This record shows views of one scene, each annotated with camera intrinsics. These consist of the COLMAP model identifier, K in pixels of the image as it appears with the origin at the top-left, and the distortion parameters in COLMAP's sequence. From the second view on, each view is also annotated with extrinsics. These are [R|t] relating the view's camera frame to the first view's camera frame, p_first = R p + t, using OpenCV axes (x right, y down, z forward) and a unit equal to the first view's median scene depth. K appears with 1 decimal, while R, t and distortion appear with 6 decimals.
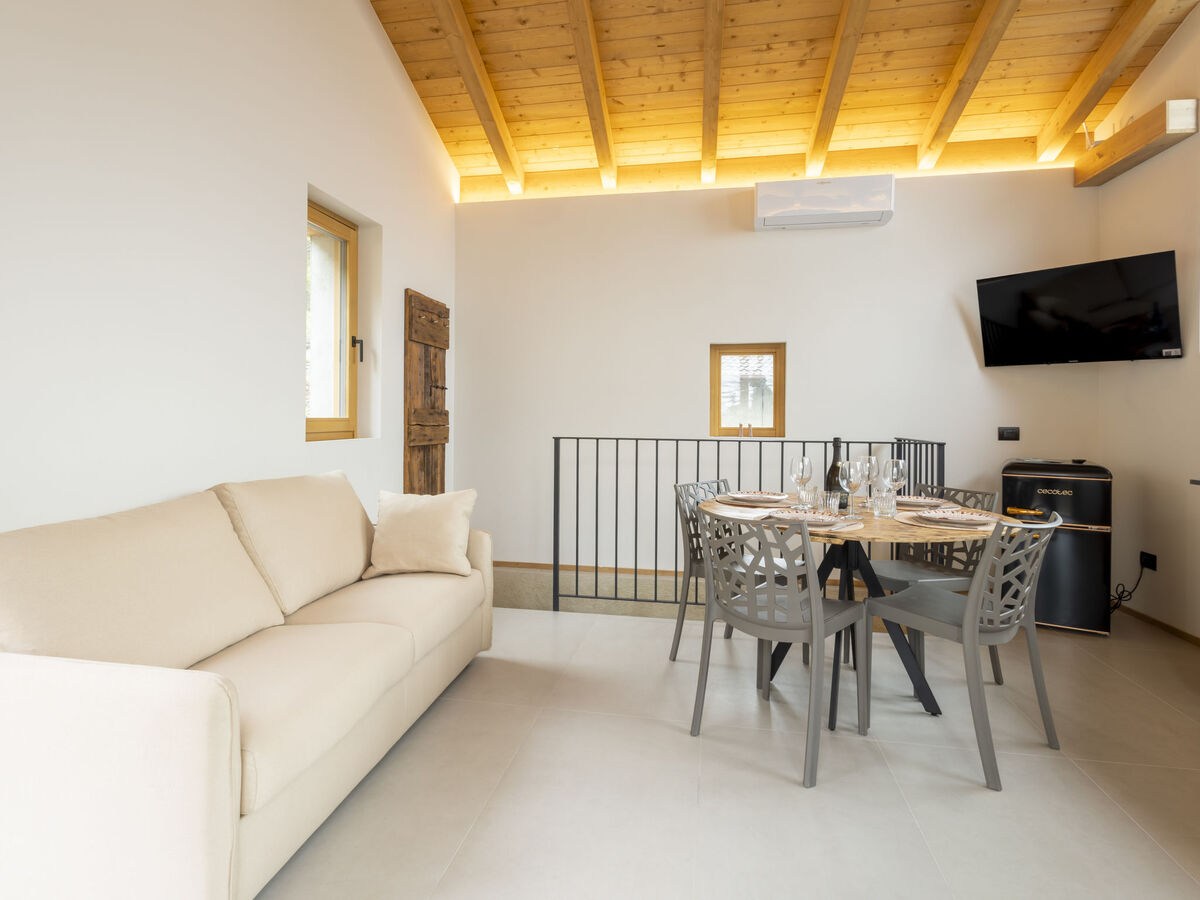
lens RADIAL K [[654.5, 0, 596.1], [0, 654.5, 418.2], [0, 0, 1]] dist [0.002083, 0.000023]
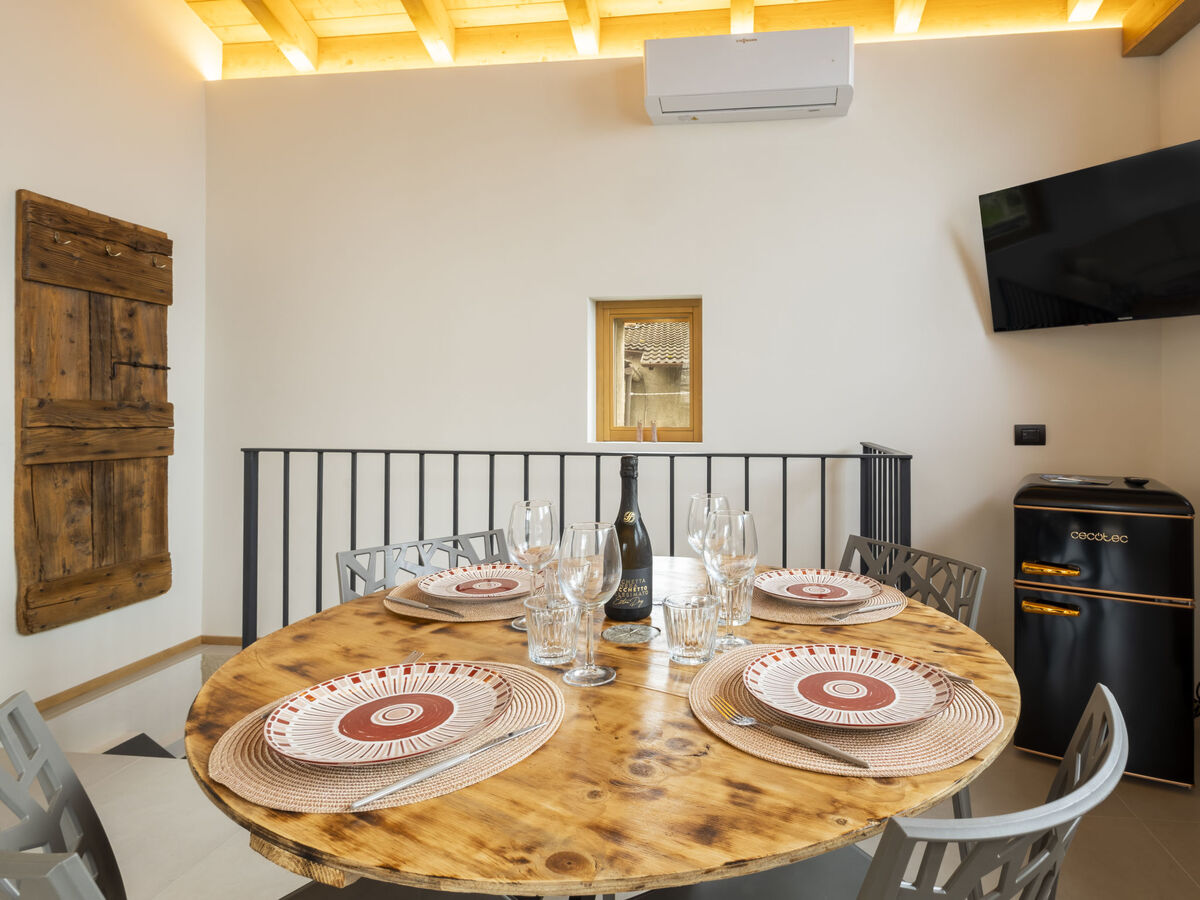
lens RADIAL K [[654.5, 0, 706.6], [0, 654.5, 408.3], [0, 0, 1]] dist [0.002692, 0.000501]
pose [[0.997202, -0.004331, 0.074623, 0.266087], [0.004957, 0.999954, -0.008211, 0.000863], [-0.074584, 0.008558, 0.997178, 0.382126]]
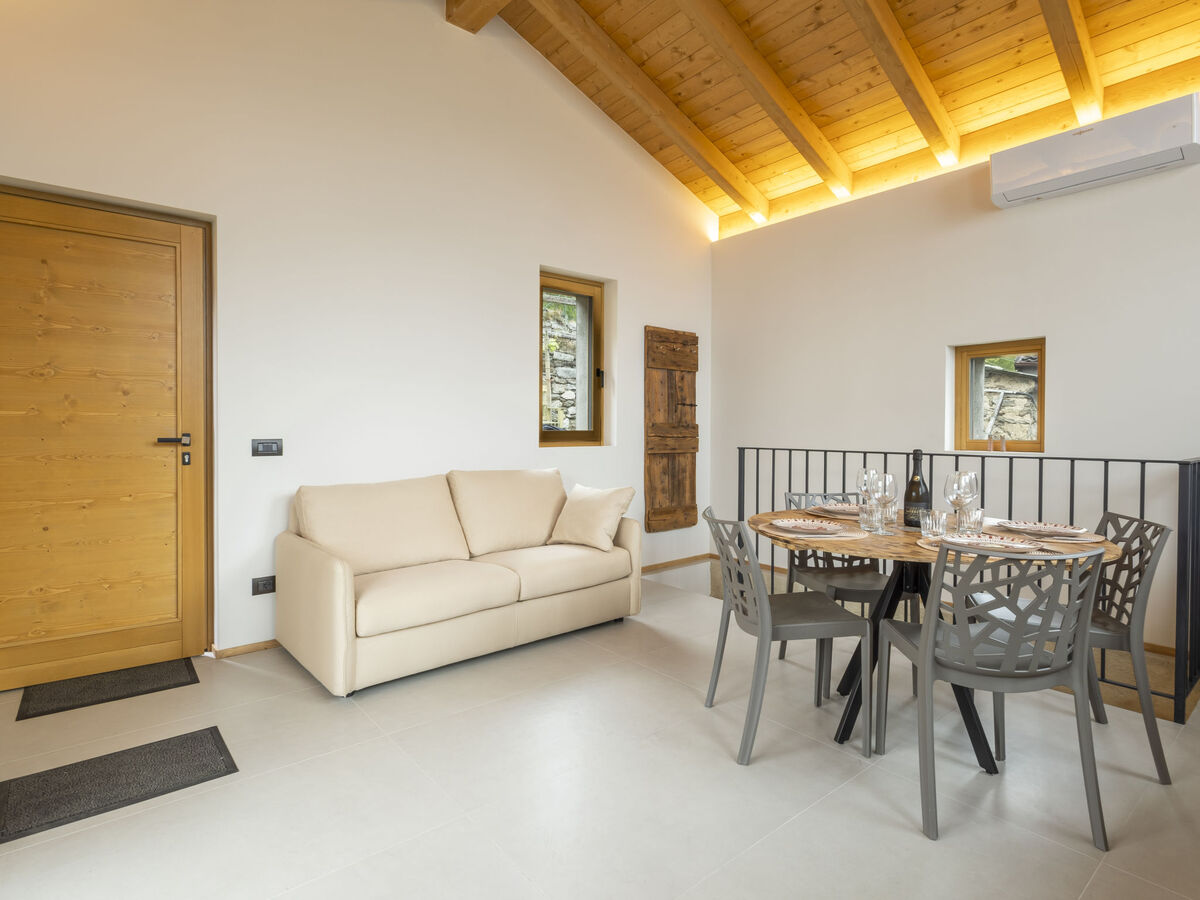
lens RADIAL K [[640.3, 0, 579.7], [0, 640.3, 441.3], [0, 0, 1]] dist [0.003091, 0.000089]
pose [[0.748915, 0.007016, -0.662629, 0.417869], [0.001517, 0.999923, 0.012303, 0.004551], [0.662665, -0.010219, 0.748847, 0.010959]]
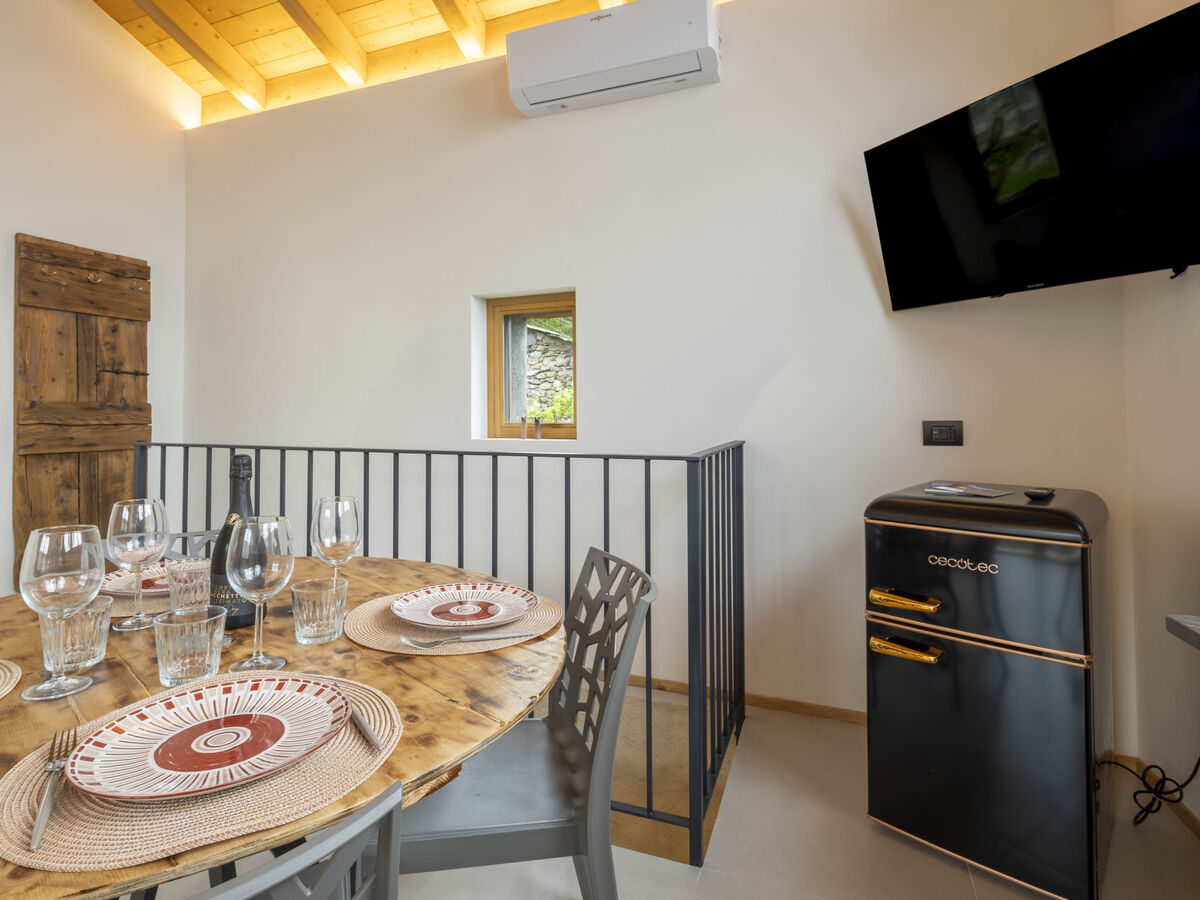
lens RADIAL K [[639.7, 0, 602.0], [0, 639.7, 395.5], [0, 0, 1]] dist [0.001954, 0.000014]
pose [[0.981485, -0.015404, -0.190920, 0.465173], [0.010817, 0.999628, -0.025044, 0.002685], [0.191235, 0.022515, 0.981286, 0.439336]]
